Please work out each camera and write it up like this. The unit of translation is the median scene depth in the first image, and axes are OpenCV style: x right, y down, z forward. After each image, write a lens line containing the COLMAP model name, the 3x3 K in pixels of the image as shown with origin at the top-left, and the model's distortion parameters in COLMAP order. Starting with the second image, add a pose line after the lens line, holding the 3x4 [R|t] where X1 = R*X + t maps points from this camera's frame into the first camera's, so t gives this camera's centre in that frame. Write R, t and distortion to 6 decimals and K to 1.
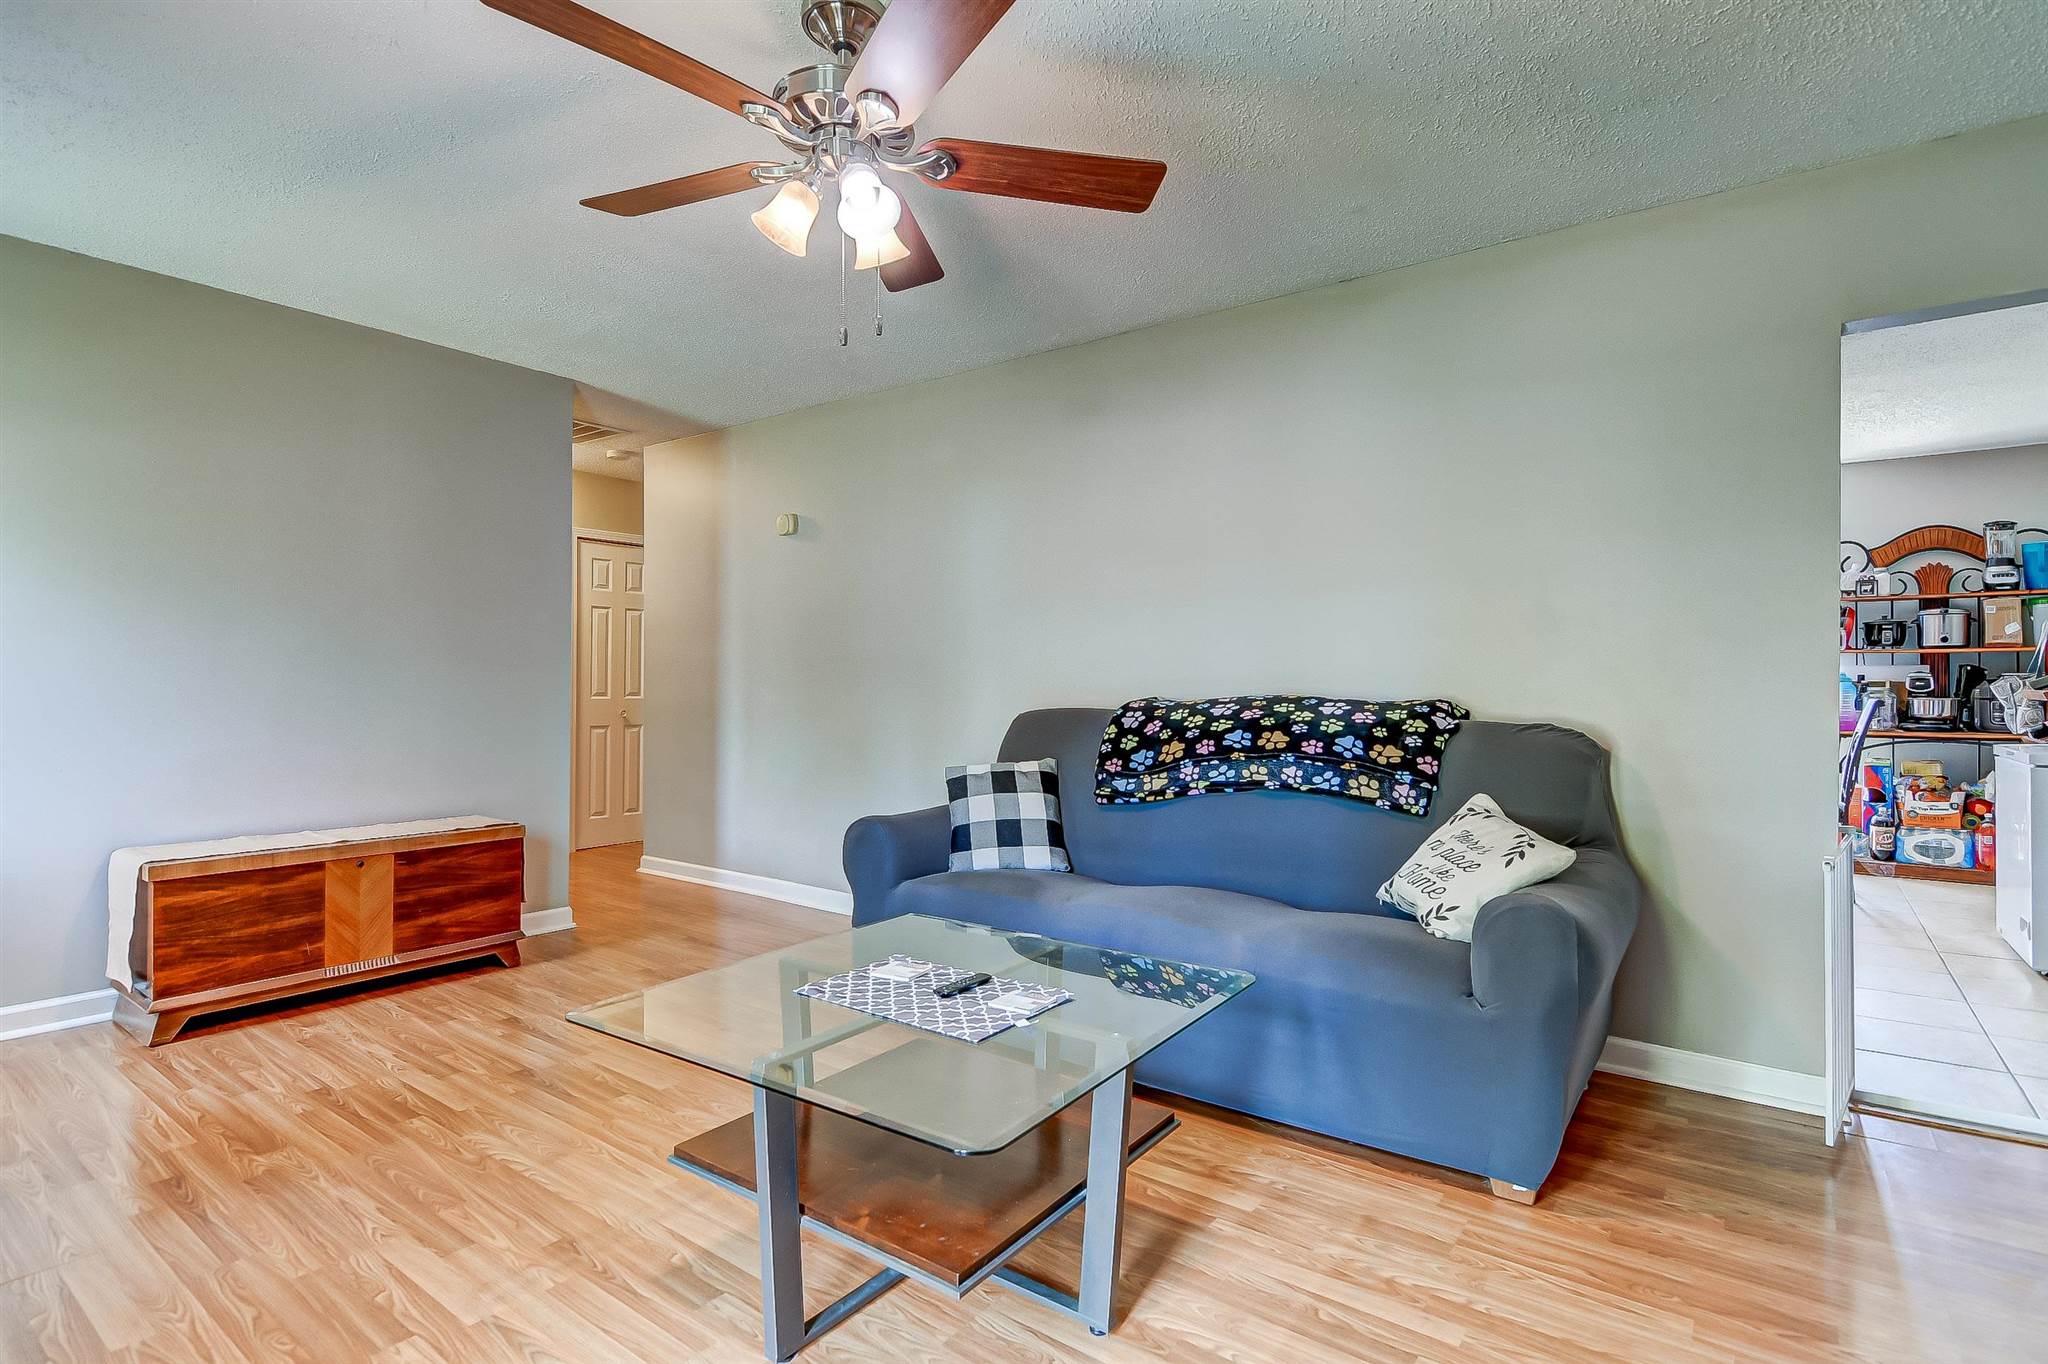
lens RADIAL K [[1011.7, 0, 1024.0], [0, 1011.7, 682.0], [0, 0, 1]] dist [-0.003905, -0.001073]
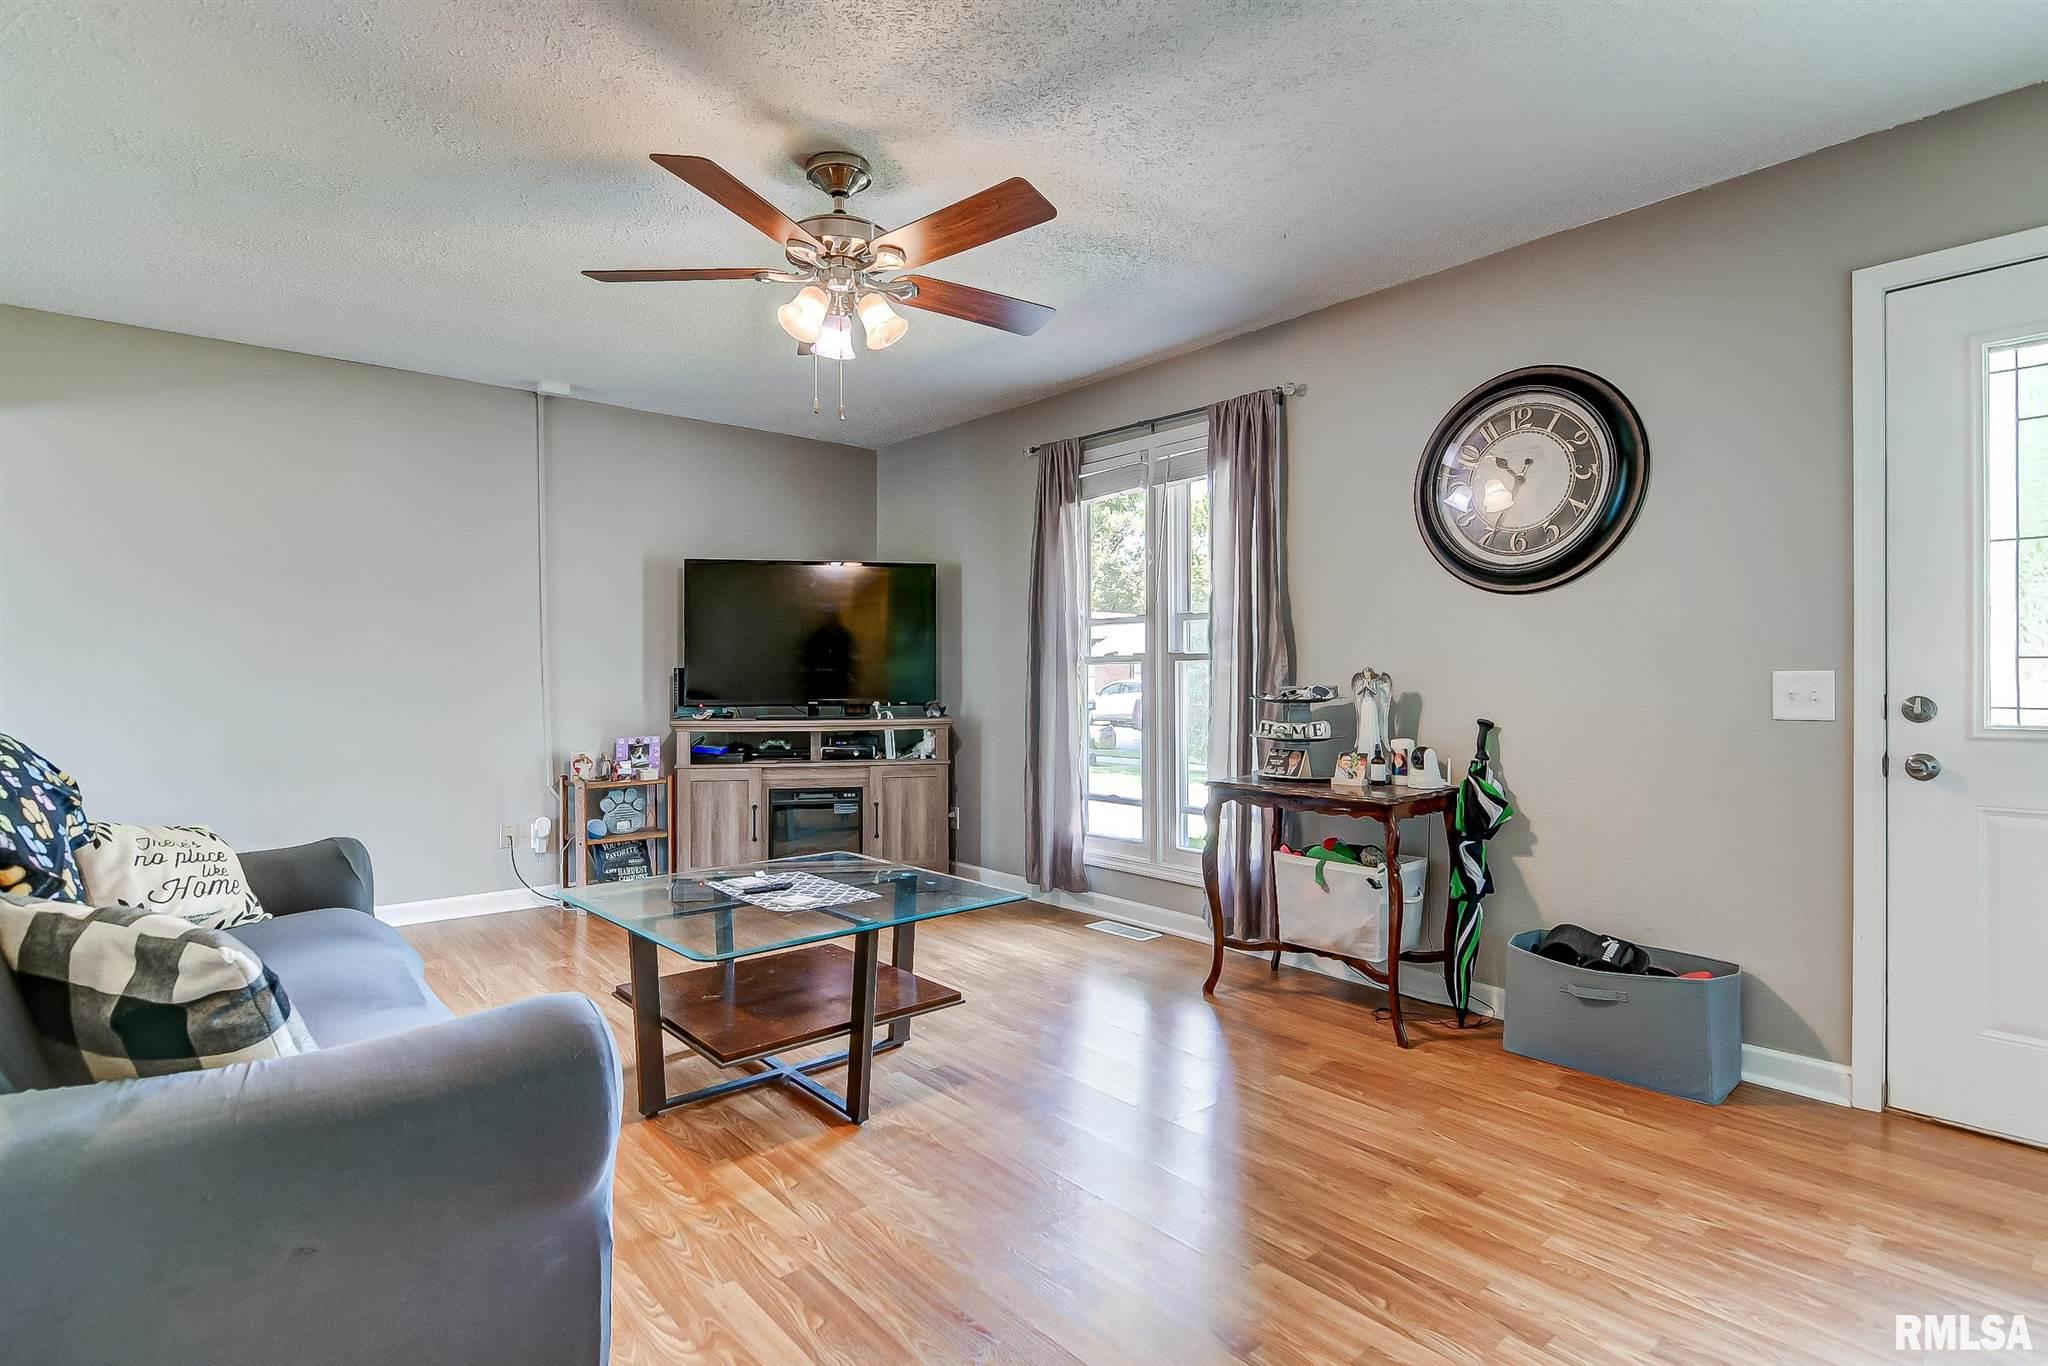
lens RADIAL K [[1014.6, 0, 1063.7], [0, 1014.6, 679.4], [0, 0, 1]] dist [0.002633, -0.000102]
pose [[-0.981570, -0.001741, 0.191095, -0.483094], [0.000354, 0.999940, 0.010928, -0.004944], [-0.191102, 0.010794, -0.981511, 1.506214]]
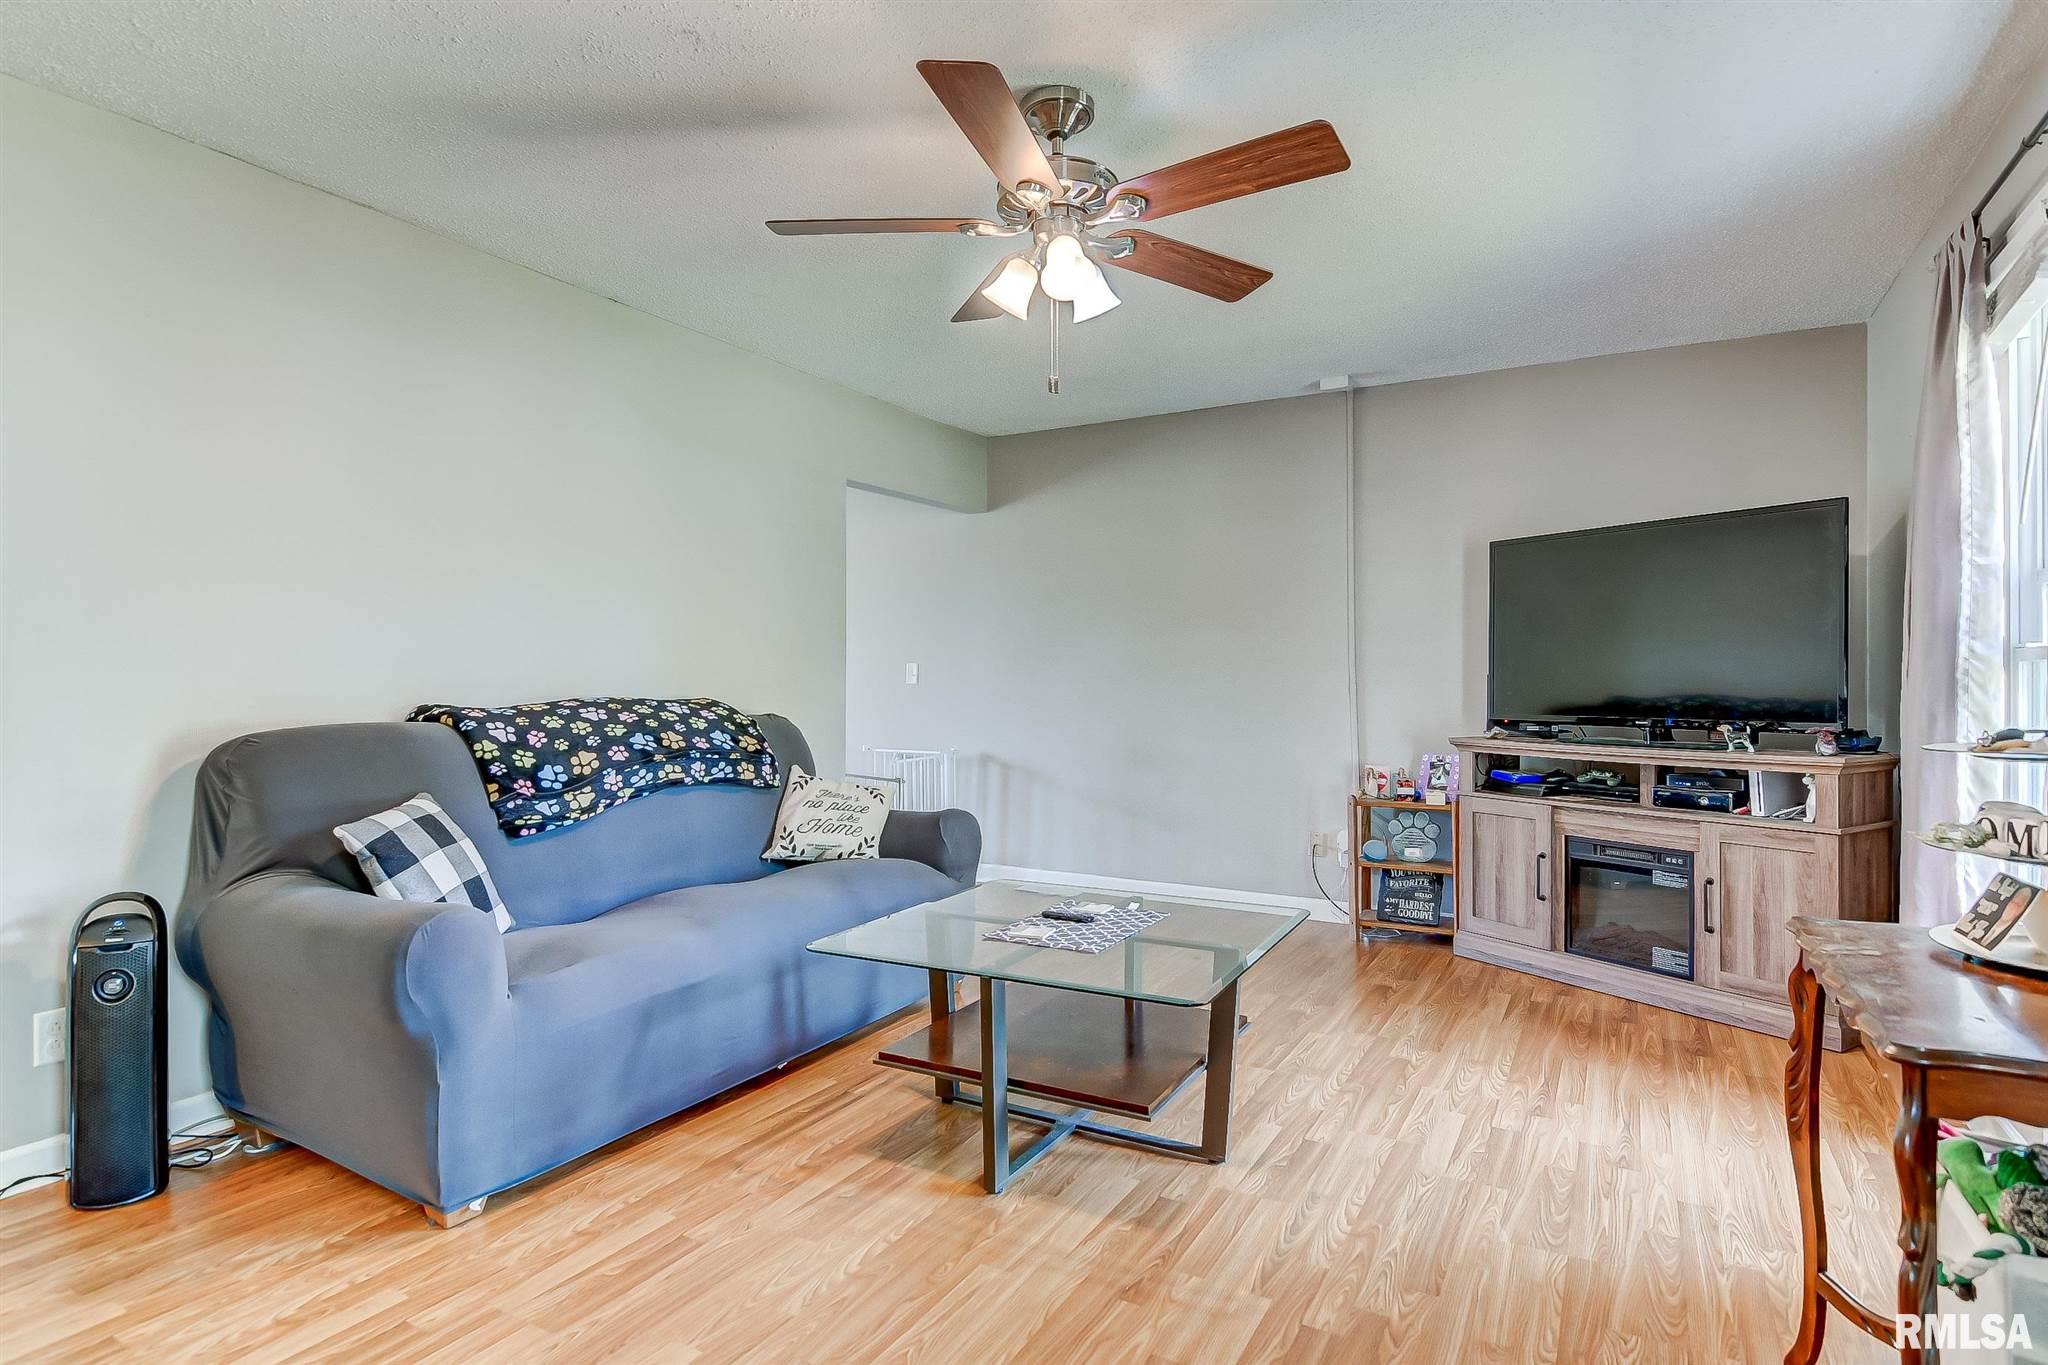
lens RADIAL K [[1098.9, 0, 1024.0], [0, 1098.9, 682.5], [0, 0, 1]] dist [0.013160, 0.000093]
pose [[-0.132932, -0.003145, 0.991120, -0.950930], [0.005310, 0.999978, 0.003885, -0.004177], [-0.991111, 0.005780, -0.132913, 0.809538]]
